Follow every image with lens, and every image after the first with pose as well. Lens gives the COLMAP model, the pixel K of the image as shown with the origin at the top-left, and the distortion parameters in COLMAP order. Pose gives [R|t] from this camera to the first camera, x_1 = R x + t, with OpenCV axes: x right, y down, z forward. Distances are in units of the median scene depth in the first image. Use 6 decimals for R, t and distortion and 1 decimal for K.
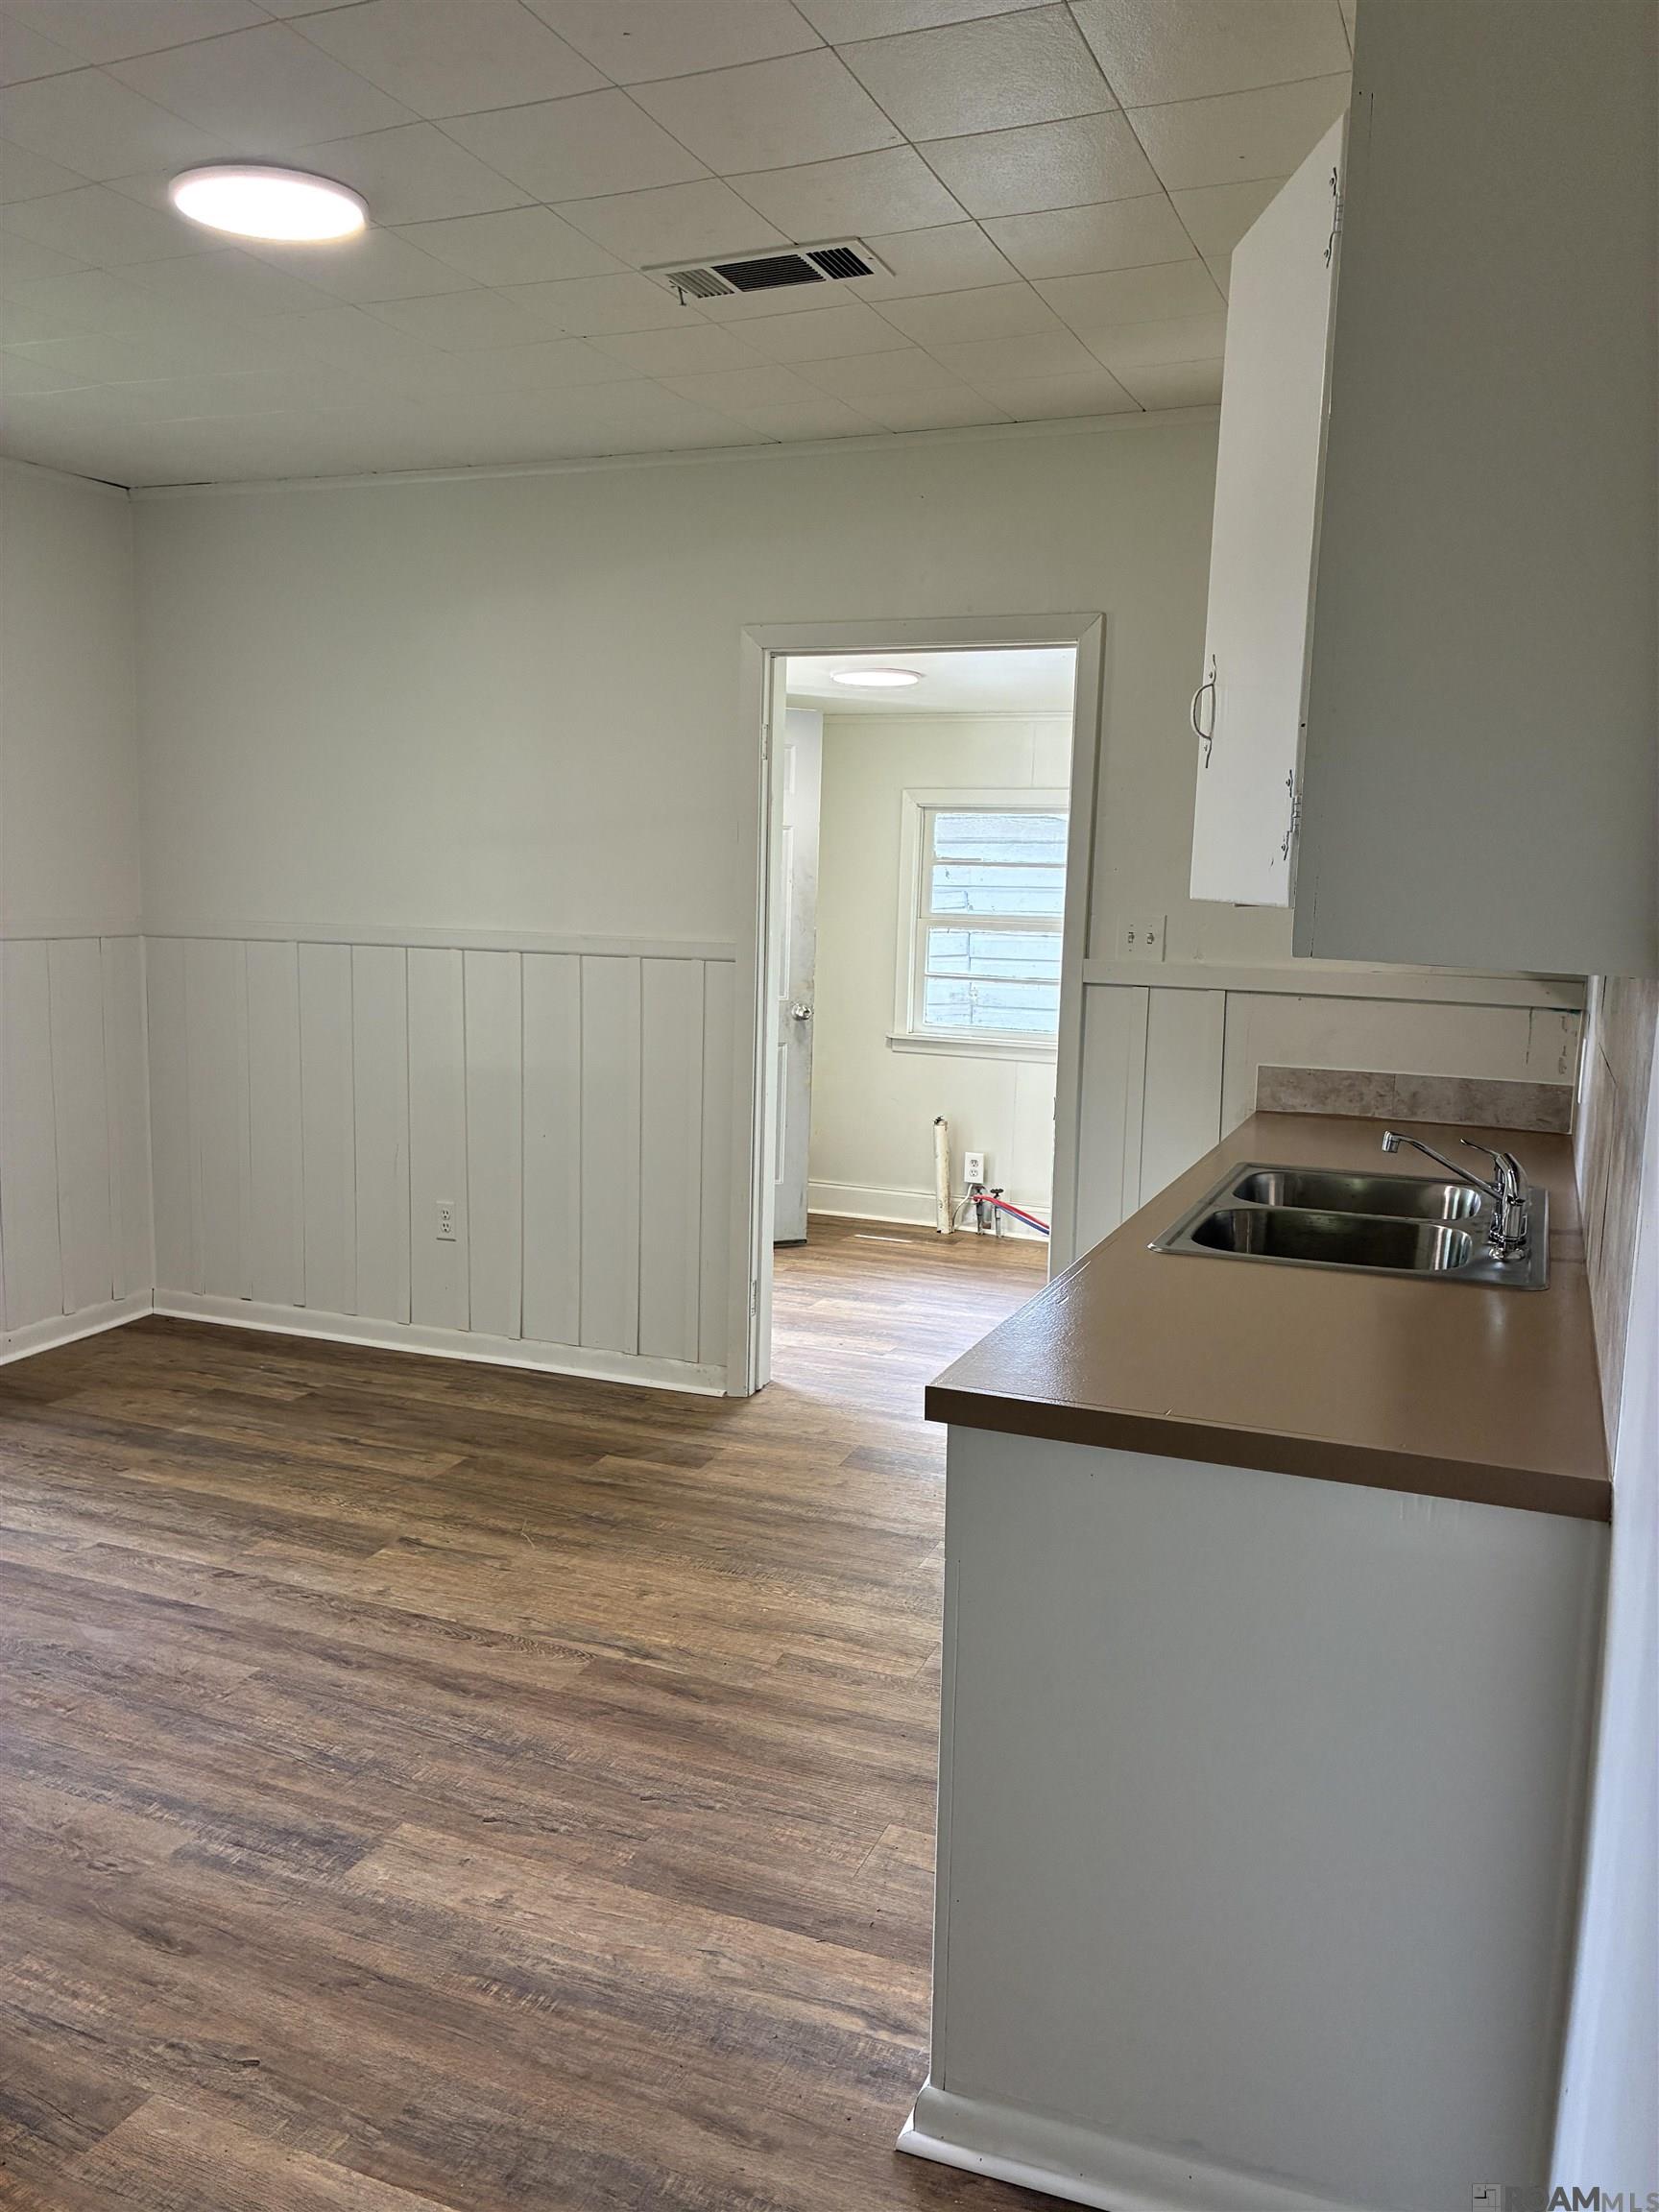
lens RADIAL K [[1668.3, 0, 819.3], [0, 1668.3, 1097.8], [0, 0, 1]] dist [0.008145, -0.011380]
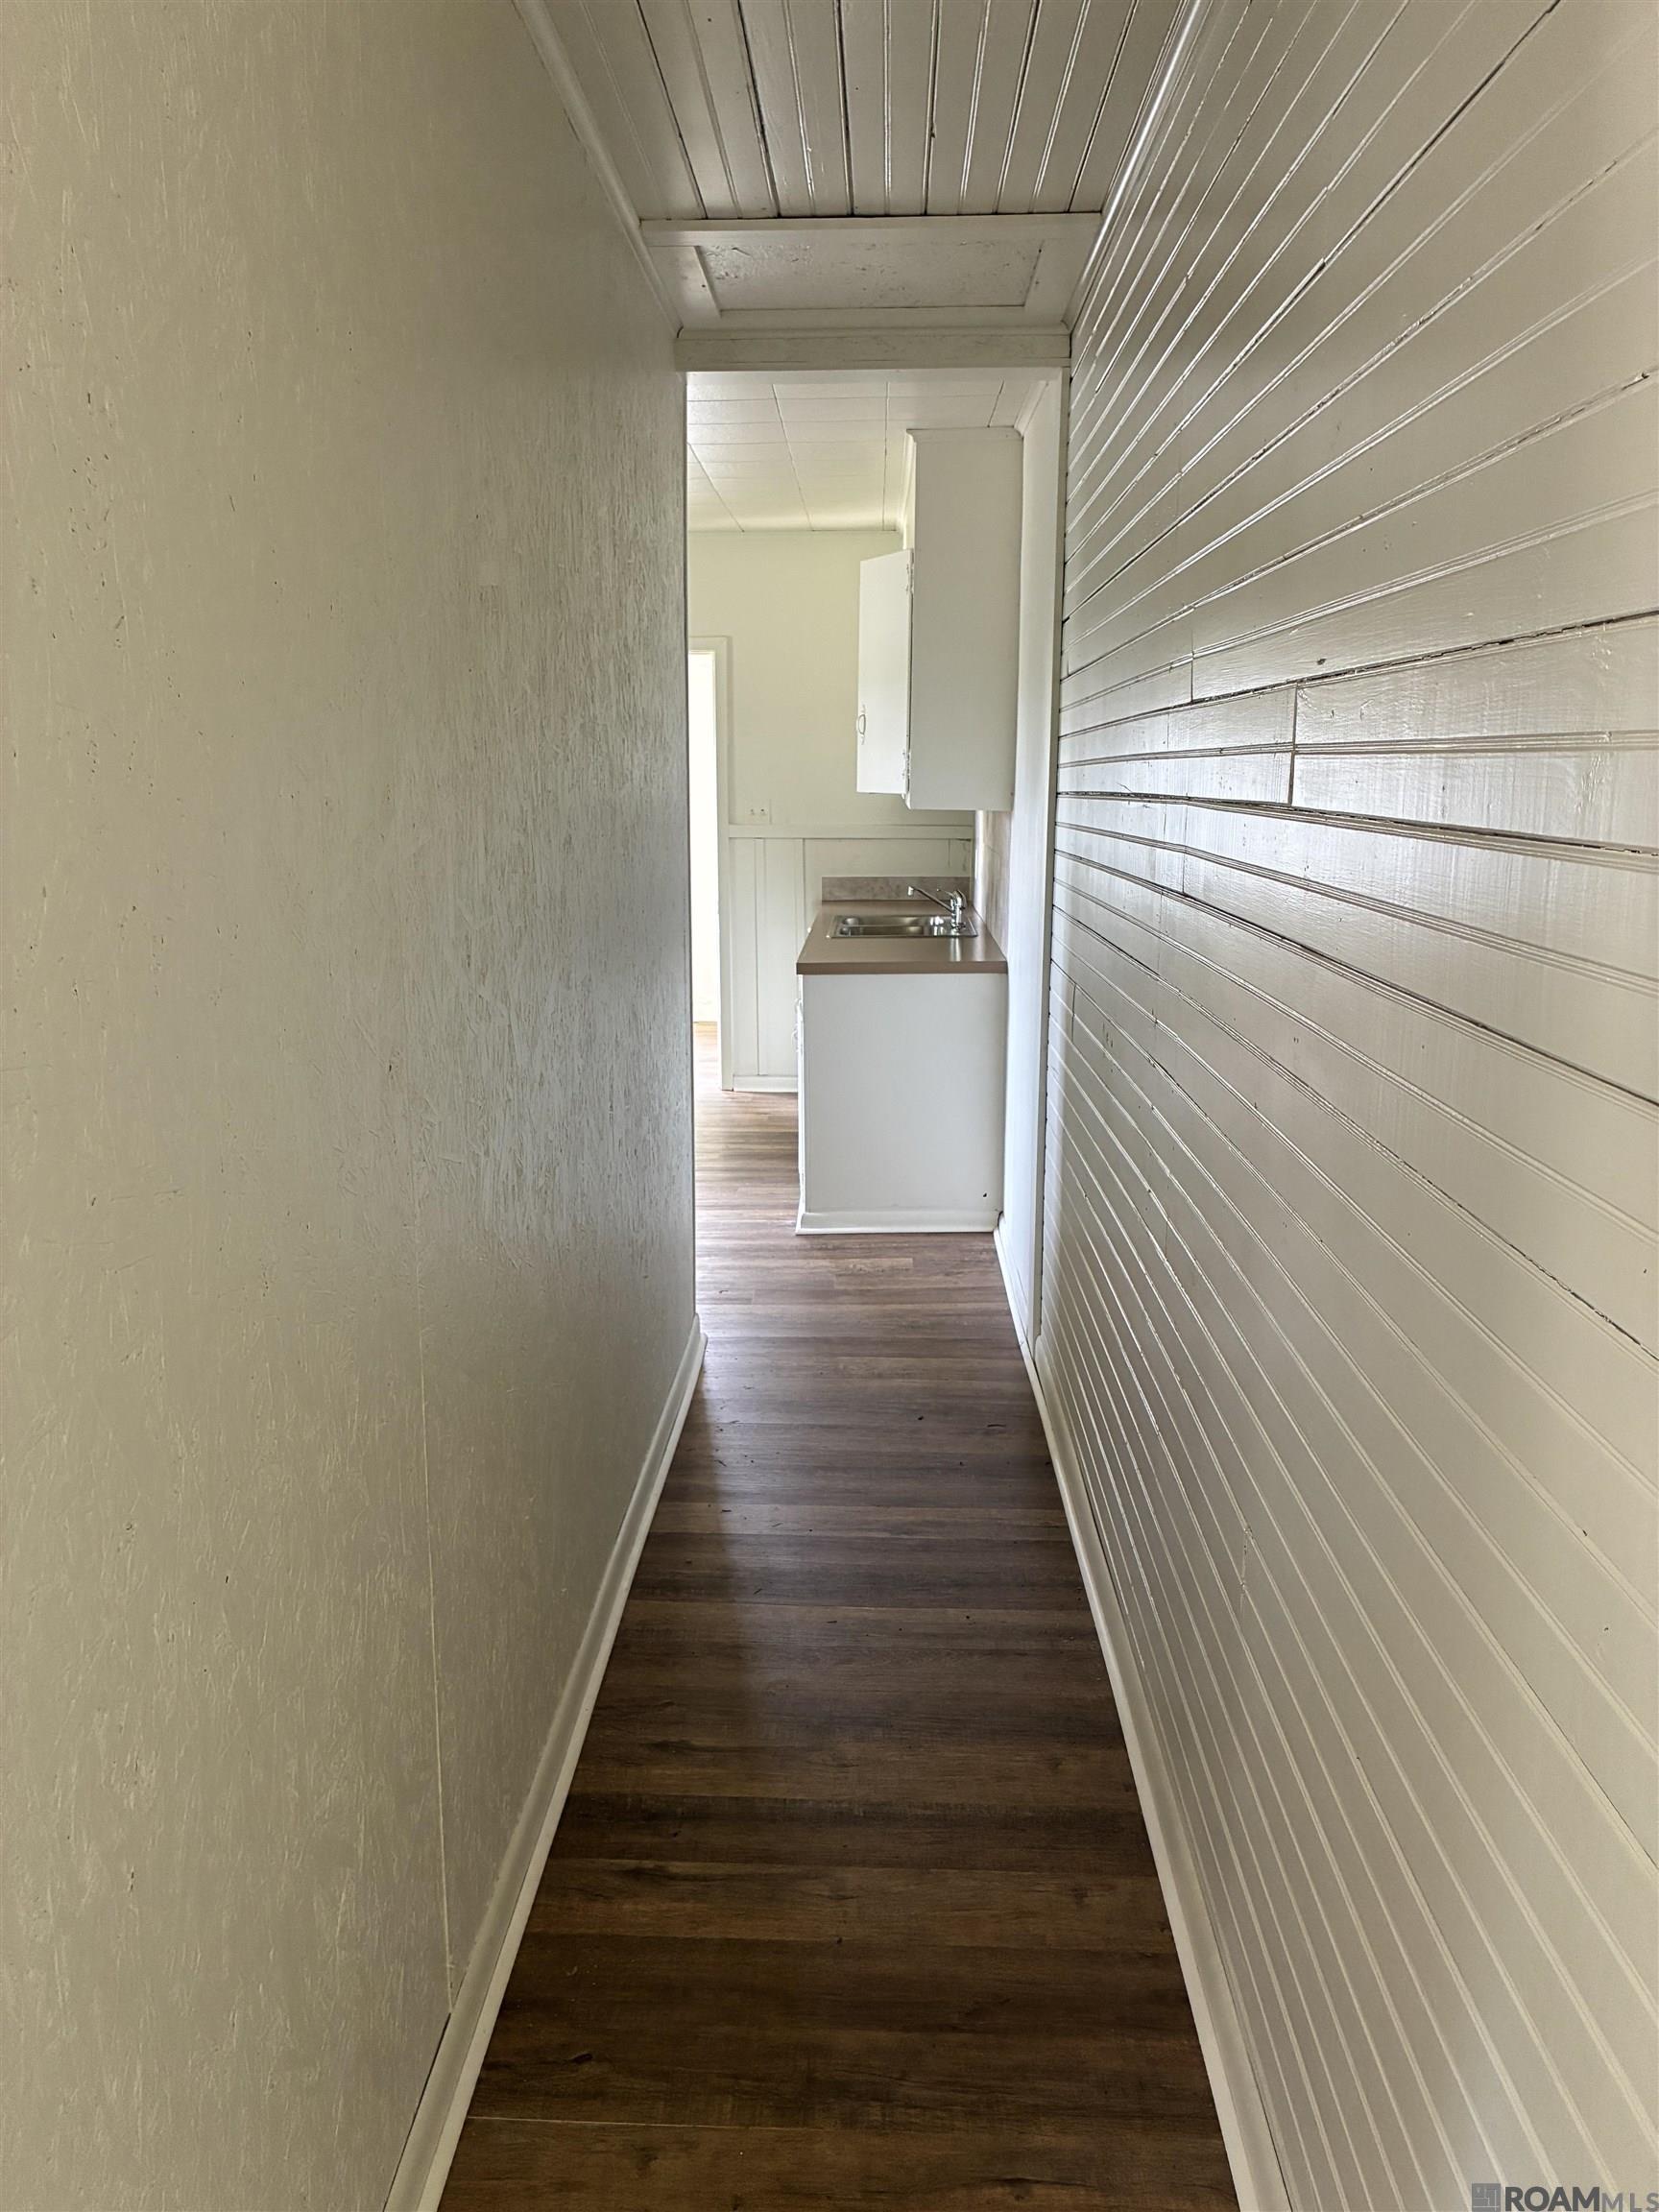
lens RADIAL K [[1668.3, 0, 829.4], [0, 1668.3, 1112.8], [0, 0, 1]] dist [0.008145, -0.011380]
pose [[0.932561, -0.100033, 0.346877, -1.428773], [0.073938, 0.993399, 0.087699, 0.280429], [-0.353360, -0.056137, 0.933802, -2.749722]]
